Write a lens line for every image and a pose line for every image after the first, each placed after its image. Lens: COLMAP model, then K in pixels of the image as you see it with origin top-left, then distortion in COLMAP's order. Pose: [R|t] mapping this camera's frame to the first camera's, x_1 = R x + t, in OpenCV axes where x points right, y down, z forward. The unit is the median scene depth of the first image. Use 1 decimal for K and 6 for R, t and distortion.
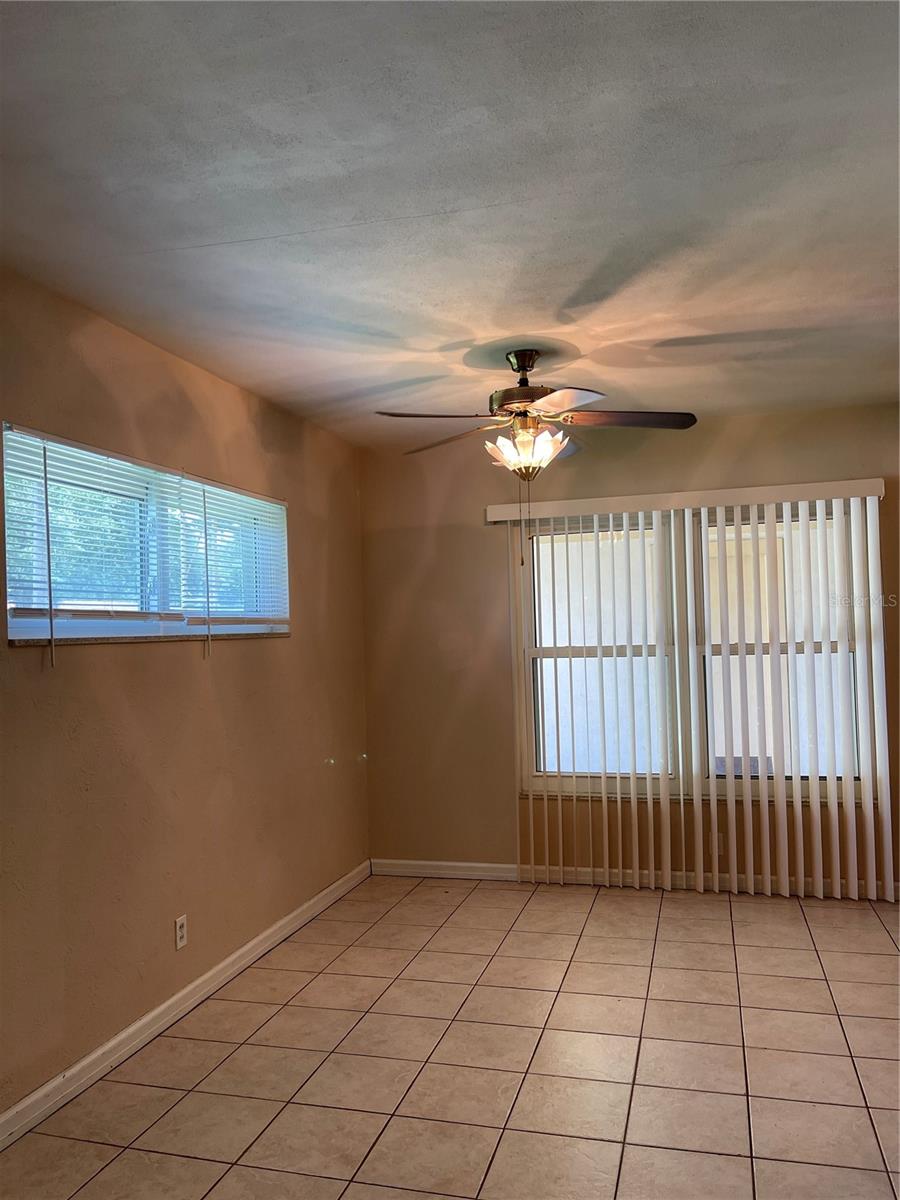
lens RADIAL K [[917.6, 0, 445.8], [0, 917.6, 606.0], [0, 0, 1]] dist [0.006537, -0.003355]
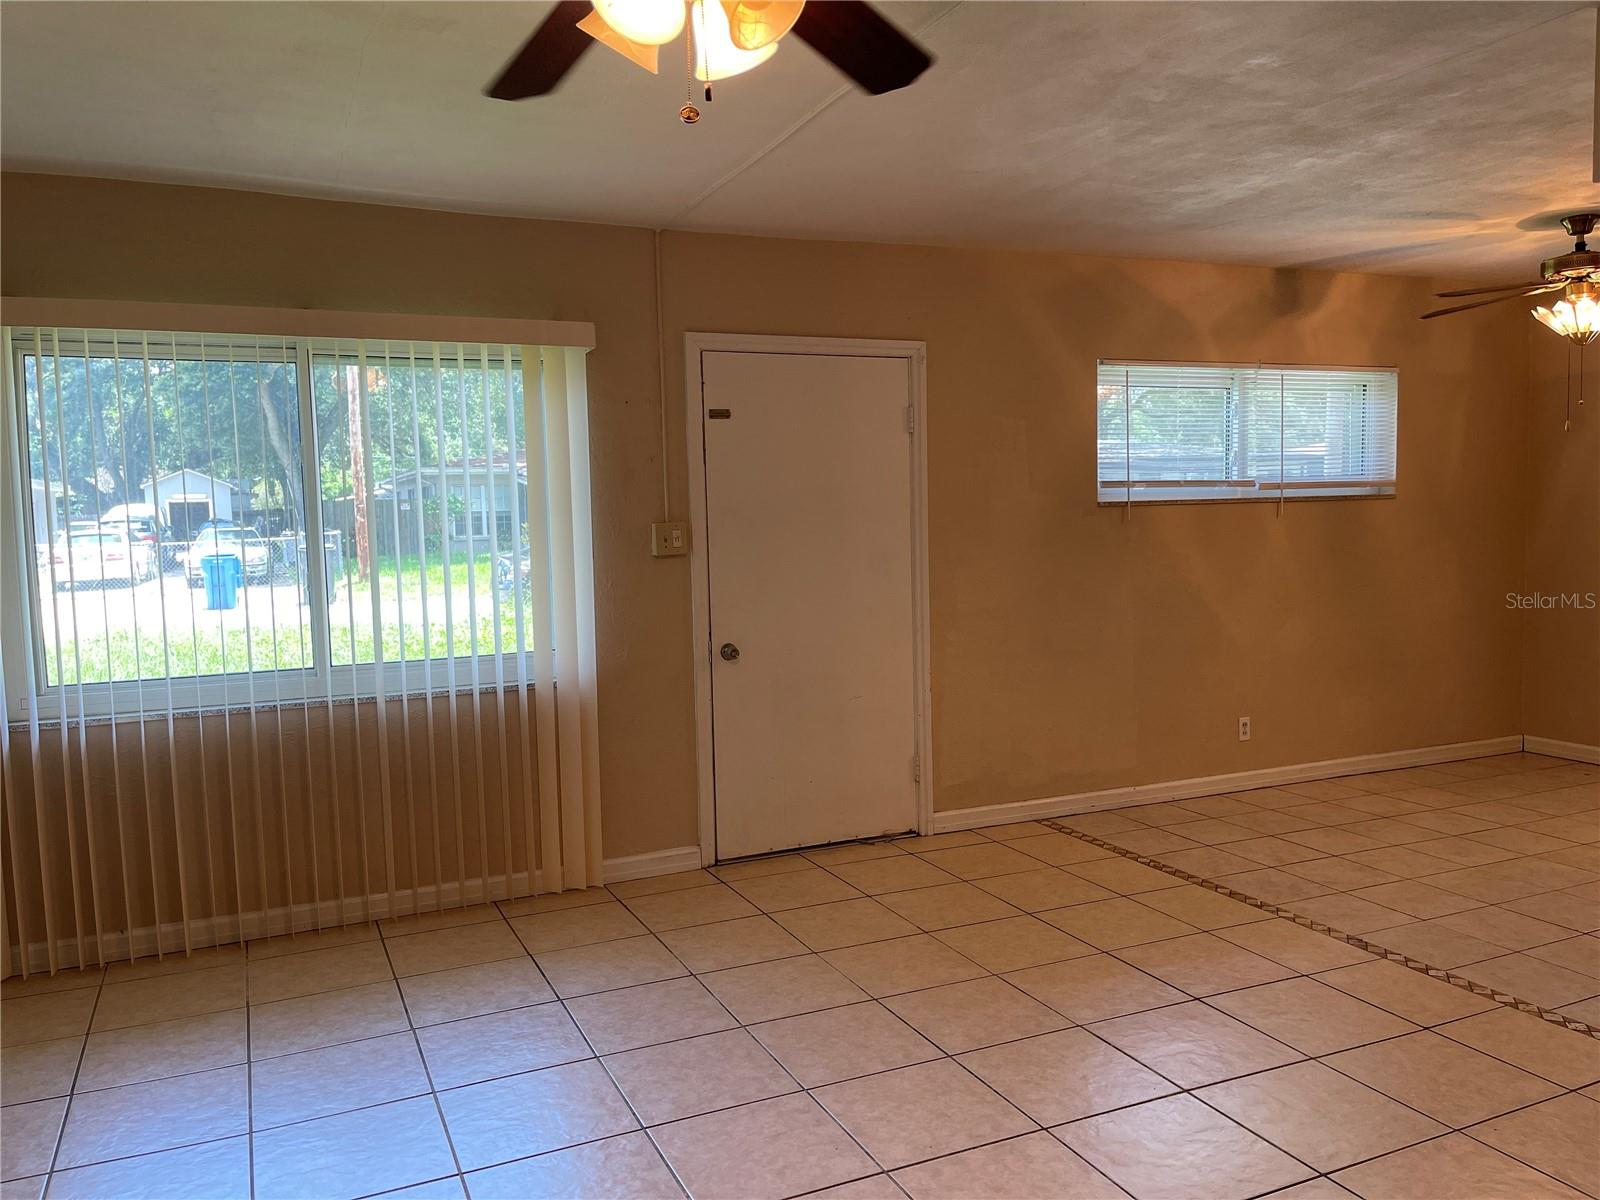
lens RADIAL K [[1223.5, 0, 797.5], [0, 1223.5, 600.3], [0, 0, 1]] dist [0.006537, -0.003355]
pose [[0.647934, 0.071490, -0.758334, 0.582423], [0.024798, 0.993078, 0.114808, -0.036256], [0.761292, -0.093193, 0.641677, -0.549886]]
